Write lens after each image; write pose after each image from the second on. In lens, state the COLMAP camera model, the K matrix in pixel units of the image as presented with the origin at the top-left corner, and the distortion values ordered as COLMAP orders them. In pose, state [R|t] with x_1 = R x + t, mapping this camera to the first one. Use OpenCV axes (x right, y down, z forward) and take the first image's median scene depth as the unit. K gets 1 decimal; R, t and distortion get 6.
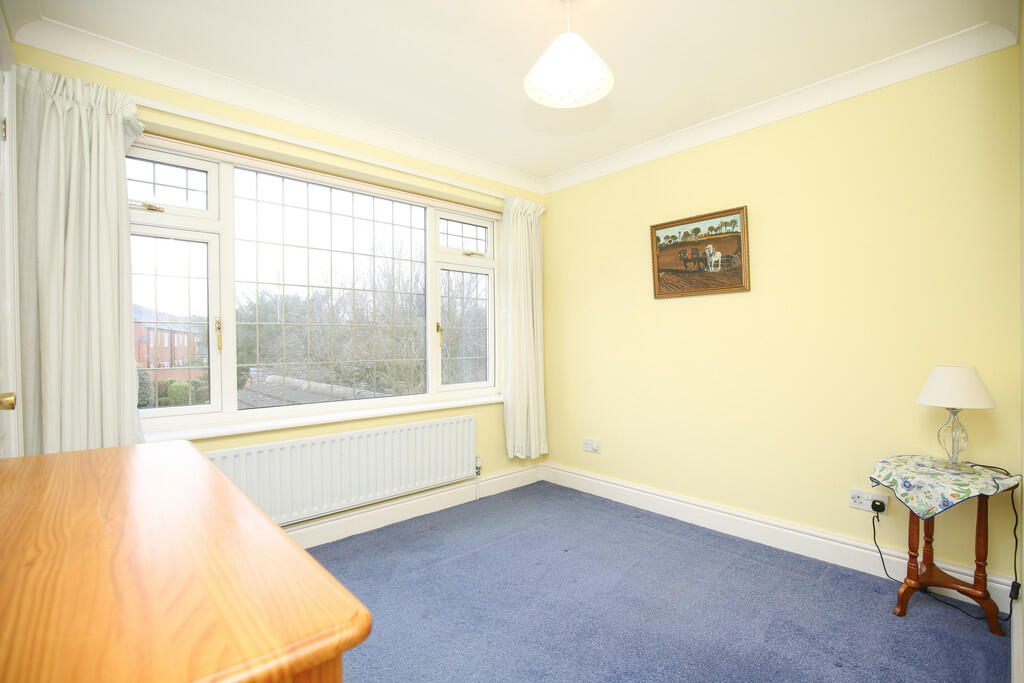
lens RADIAL K [[475.6, 0, 512.0], [0, 475.6, 341.5], [0, 0, 1]] dist [-0.001922, -0.000315]
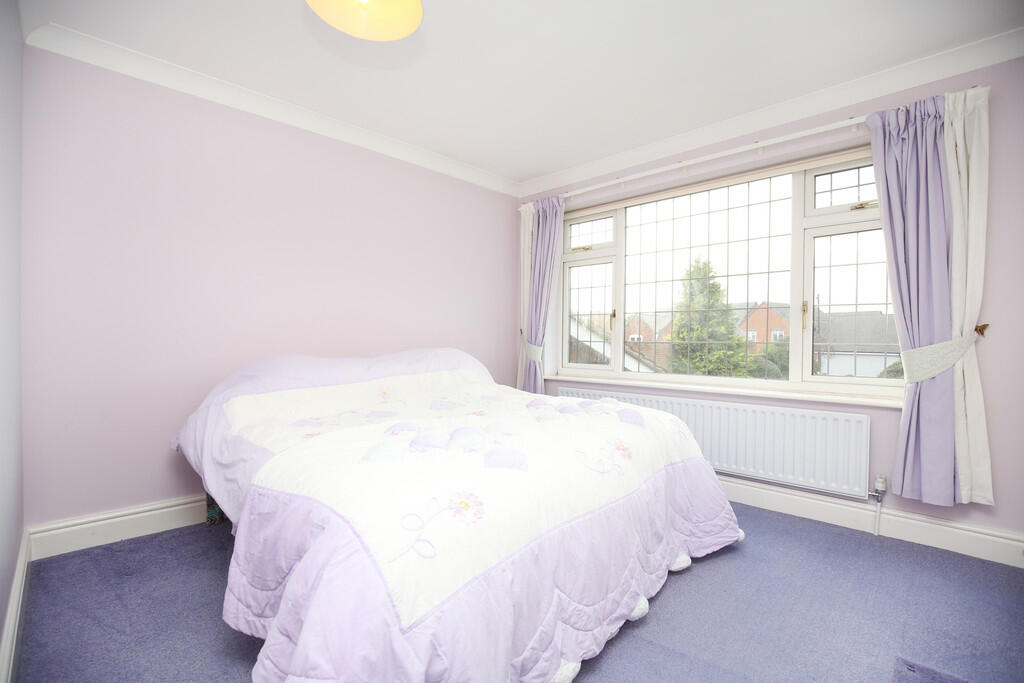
lens RADIAL K [[475.6, 0, 512.0], [0, 475.6, 341.5], [0, 0, 1]] dist [-0.001922, -0.000315]
pose [[0.089092, 0.003886, -0.996016, 0.805133], [-0.009926, 0.999946, 0.003014, 0.048577], [0.995974, 0.009618, 0.089126, 0.480027]]
